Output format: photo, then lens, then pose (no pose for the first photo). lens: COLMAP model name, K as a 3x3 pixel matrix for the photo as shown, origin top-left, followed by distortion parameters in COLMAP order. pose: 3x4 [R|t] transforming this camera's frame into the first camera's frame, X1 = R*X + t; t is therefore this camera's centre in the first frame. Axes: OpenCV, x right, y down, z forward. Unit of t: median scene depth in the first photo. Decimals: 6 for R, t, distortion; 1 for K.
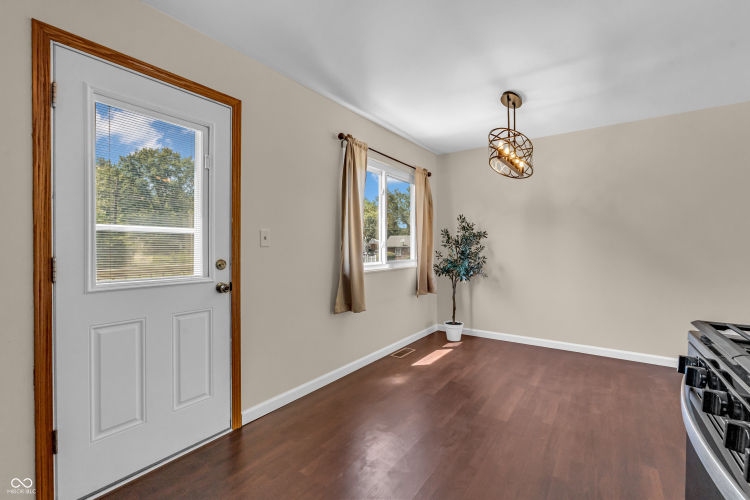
lens RADIAL K [[329.1, 0, 376.7], [0, 329.1, 248.5], [0, 0, 1]] dist [-0.002277, -0.000570]
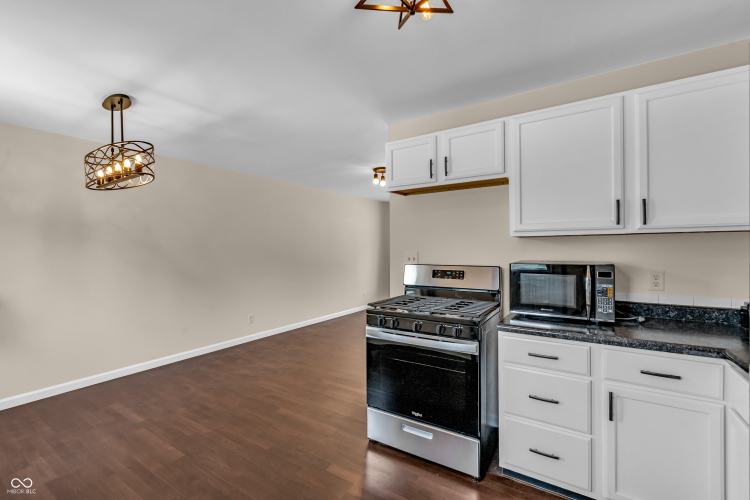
lens RADIAL K [[329.1, 0, 376.7], [0, 329.1, 248.5], [0, 0, 1]] dist [-0.002277, -0.000570]
pose [[-0.045011, 0.006709, 0.998964, -0.614700], [0.015584, 0.999860, -0.006013, -0.068550], [-0.998865, 0.015297, -0.045109, 0.477309]]
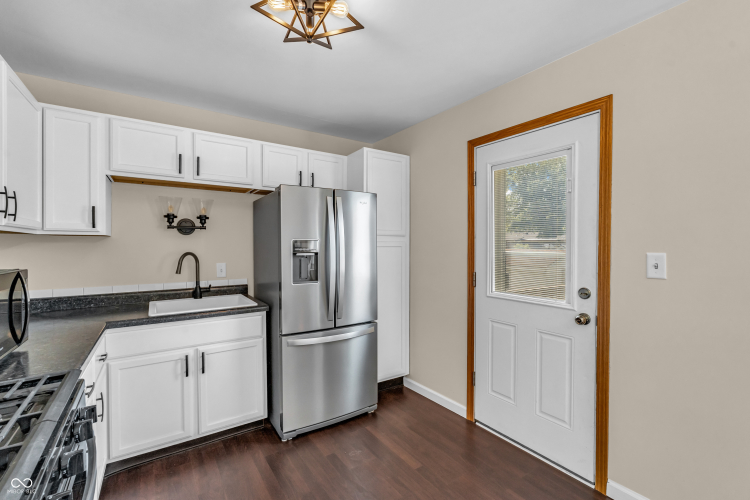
lens RADIAL K [[329.1, 0, 376.7], [0, 329.1, 248.5], [0, 0, 1]] dist [-0.002277, -0.000570]
pose [[-0.346642, 0.012057, -0.937920, 0.552733], [-0.007595, 0.999849, 0.015661, -0.081786], [0.937967, 0.012552, -0.346498, 0.753186]]
